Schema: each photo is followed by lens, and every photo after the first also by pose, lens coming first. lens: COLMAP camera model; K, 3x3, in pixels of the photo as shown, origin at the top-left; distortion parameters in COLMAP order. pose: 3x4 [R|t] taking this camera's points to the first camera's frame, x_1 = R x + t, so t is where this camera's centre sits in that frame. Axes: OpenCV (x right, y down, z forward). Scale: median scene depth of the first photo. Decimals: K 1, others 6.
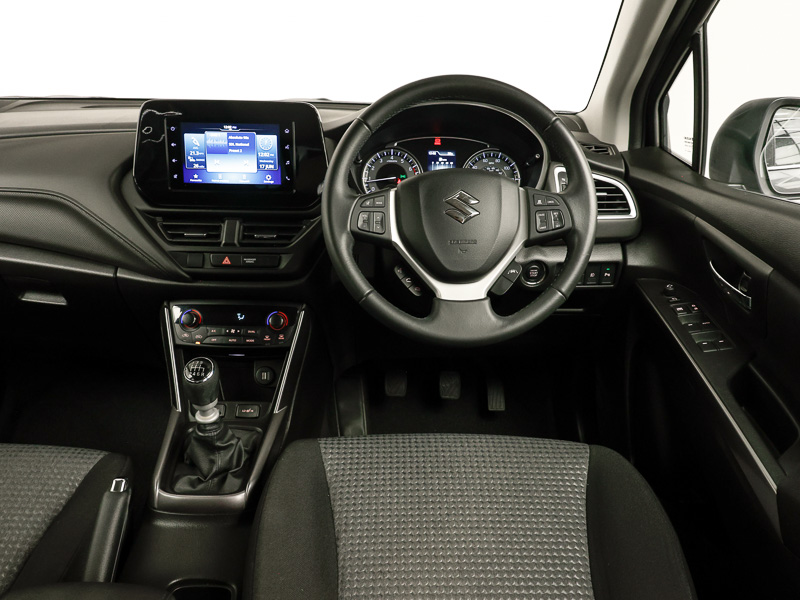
lens RADIAL K [[619.4, 0, 400.0], [0, 619.4, 300.0], [0, 0, 1]] dist [0.003803, -0.007063]
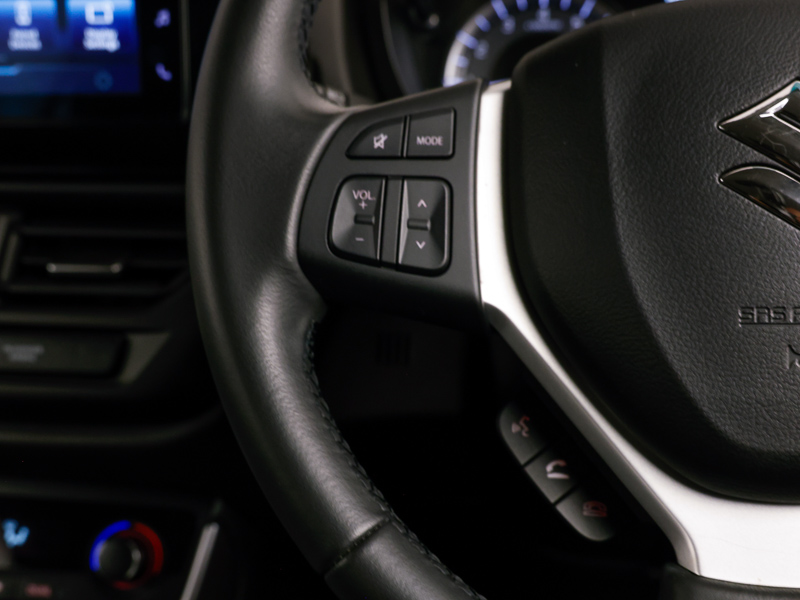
lens RADIAL K [[1192.0, 0, 400.0], [0, 1192.0, 300.0], [0, 0, 1]] dist [-0.003519, -0.001823]
pose [[0.982647, 0.014250, -0.184938, 0.035717], [-0.025208, 0.998054, -0.057040, -0.064526], [0.183765, 0.060712, 0.981094, 0.511398]]
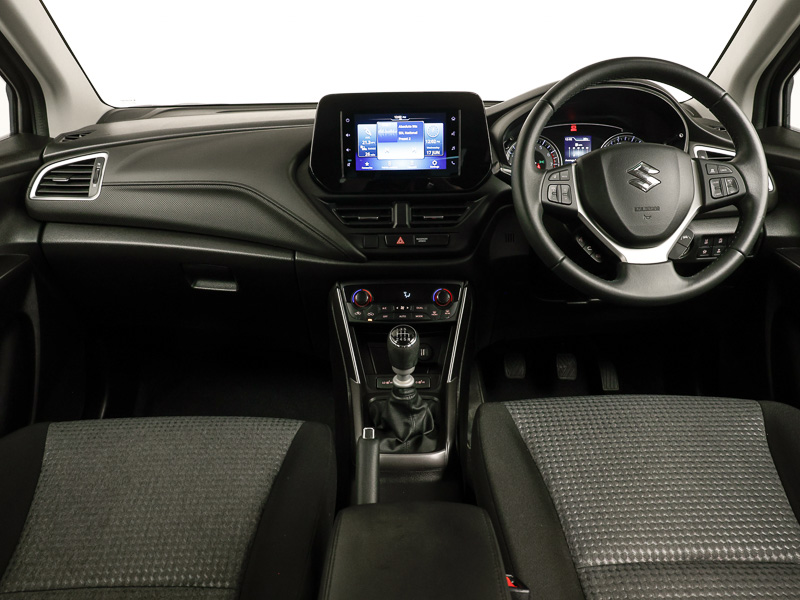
lens RADIAL K [[619.4, 0, 400.0], [0, 619.4, 300.0], [0, 0, 1]] dist [0.003803, -0.007063]
pose [[0.999399, -0.031444, -0.014576, -0.283422], [0.031026, 0.999124, -0.028078, 0.073017], [0.015446, 0.027609, 0.999499, -0.072342]]
